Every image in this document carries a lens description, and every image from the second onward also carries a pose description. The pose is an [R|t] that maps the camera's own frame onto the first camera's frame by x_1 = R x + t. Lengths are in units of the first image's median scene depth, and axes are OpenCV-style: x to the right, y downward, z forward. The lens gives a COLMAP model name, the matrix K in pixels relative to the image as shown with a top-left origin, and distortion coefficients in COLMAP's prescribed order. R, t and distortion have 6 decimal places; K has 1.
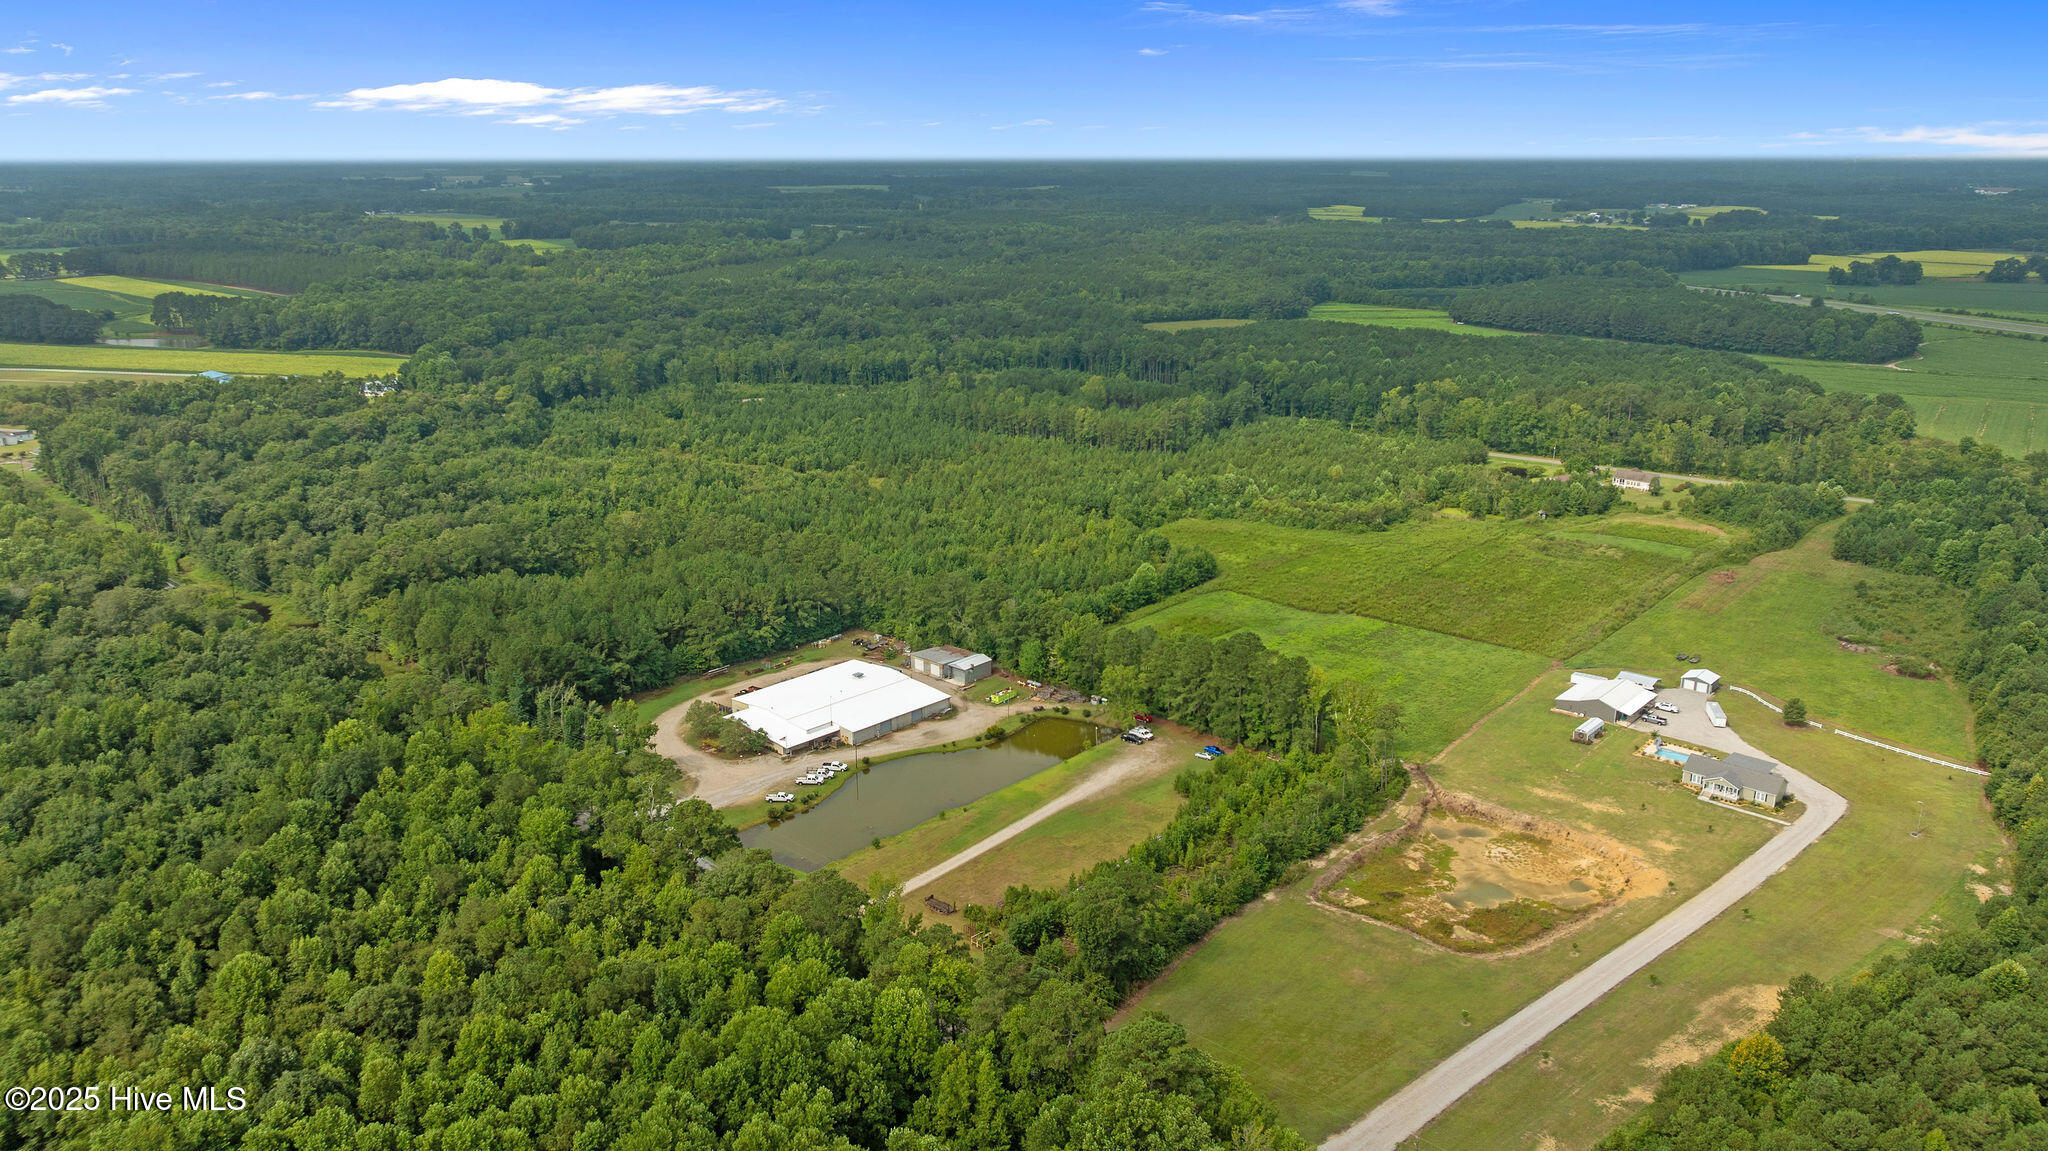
lens RADIAL K [[1475.2, 0, 1024.0], [0, 1475.2, 575.5], [0, 0, 1]] dist [-0.005209, -0.002978]
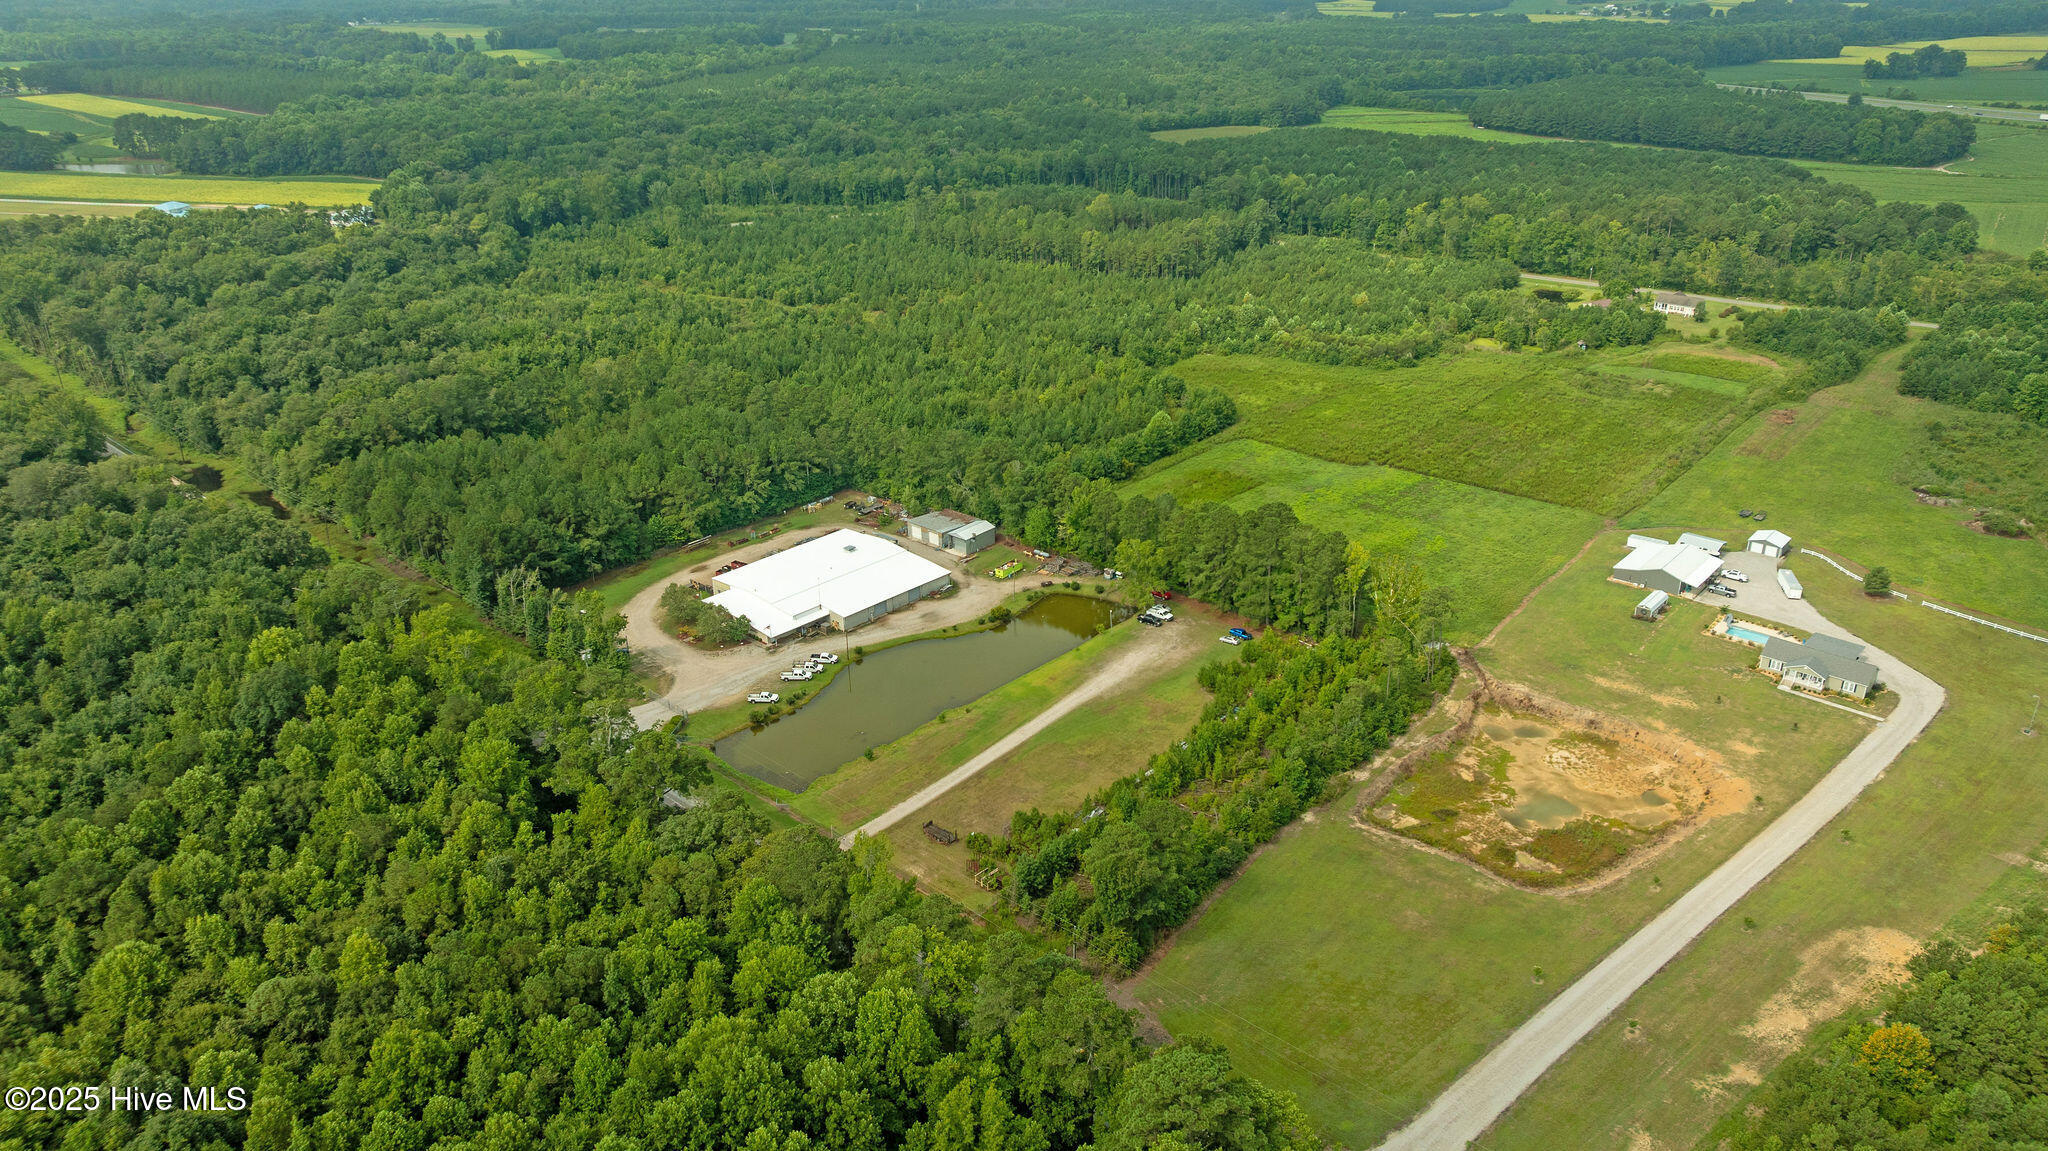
lens RADIAL K [[1446.6, 0, 1024.0], [0, 1446.6, 575.5], [0, 0, 1]] dist [-0.034659, 0.052931]
pose [[0.999907, -0.012605, -0.005195, 0.000367], [0.013179, 0.991224, 0.131538, -0.032853], [0.003491, -0.131594, 0.991298, 0.110828]]
